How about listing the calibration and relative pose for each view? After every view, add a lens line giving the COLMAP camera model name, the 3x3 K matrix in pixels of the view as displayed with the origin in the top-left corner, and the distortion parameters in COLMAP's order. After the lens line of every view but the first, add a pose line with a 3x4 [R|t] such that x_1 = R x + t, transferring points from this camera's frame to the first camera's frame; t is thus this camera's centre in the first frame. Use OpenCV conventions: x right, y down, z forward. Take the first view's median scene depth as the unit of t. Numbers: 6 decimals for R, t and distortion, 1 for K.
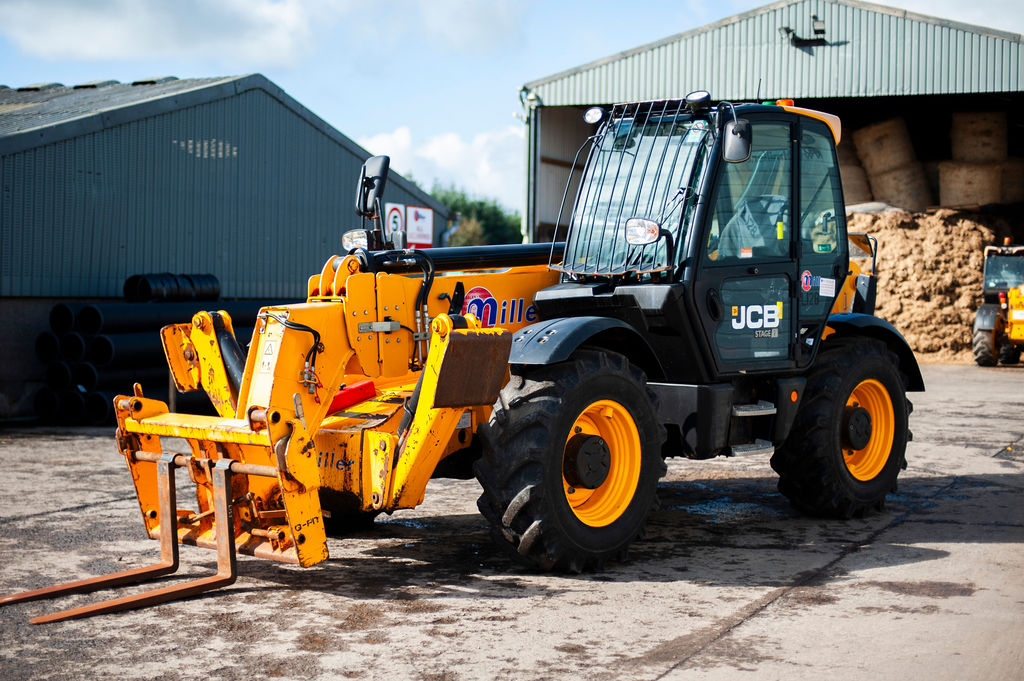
lens RADIAL K [[1592.3, 0, 454.9], [0, 1592.3, 337.8], [0, 0, 1]] dist [-0.112119, 0.100844]
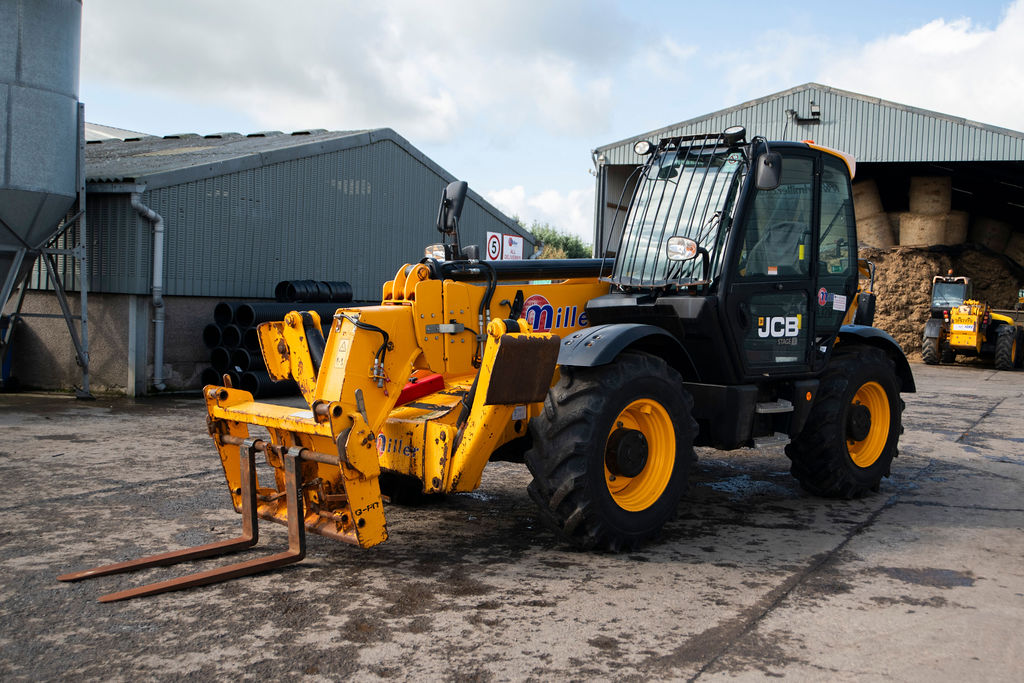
lens RADIAL K [[1107.8, 0, 558.1], [0, 1107.8, 380.9], [0, 0, 1]] dist [-0.056223, 0.030633]
pose [[0.999682, 0.022706, 0.010952, 0.020235], [-0.023160, 0.998795, 0.043276, -0.004642], [-0.009956, -0.043516, 0.999003, 0.182363]]
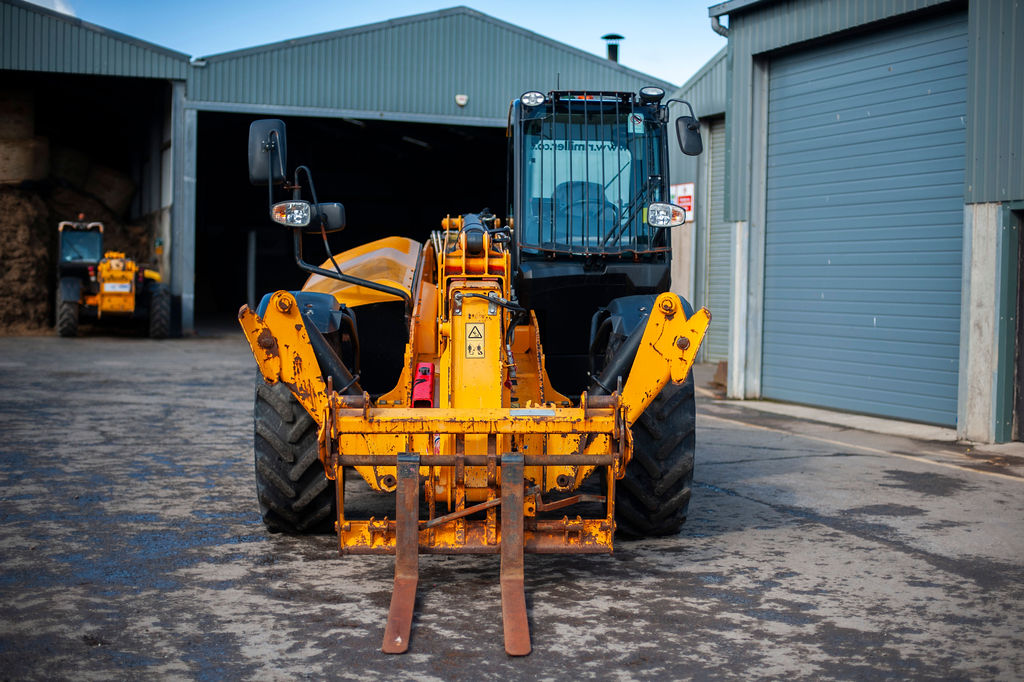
lens RADIAL K [[1538.2, 0, 514.8], [0, 1538.2, 356.8], [0, 0, 1]] dist [-0.127830, 0.138185]
pose [[0.693242, -0.037561, 0.719726, -0.597908], [0.014473, 0.999165, 0.038204, -0.009929], [-0.720560, -0.016068, 0.693206, 0.291892]]
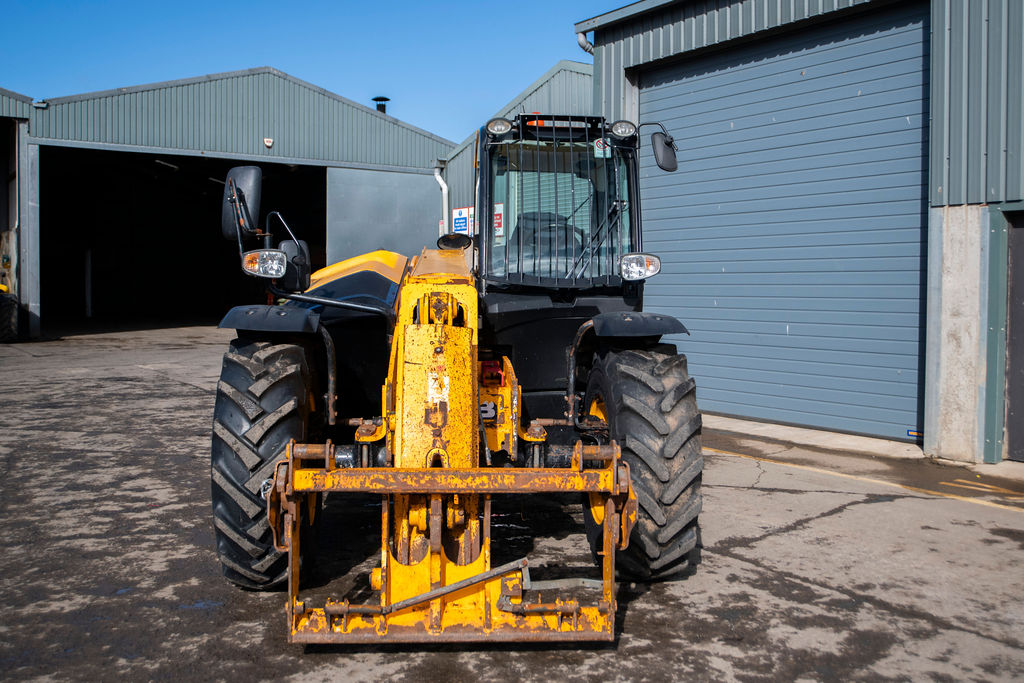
lens RADIAL K [[999.6, 0, 529.4], [0, 999.6, 325.5], [0, 0, 1]] dist [-0.060437, 0.013604]
pose [[0.489063, -0.047068, 0.870977, -0.233986], [0.029454, 0.998865, 0.037441, -0.029662], [-0.871751, 0.007343, 0.489895, 0.827118]]
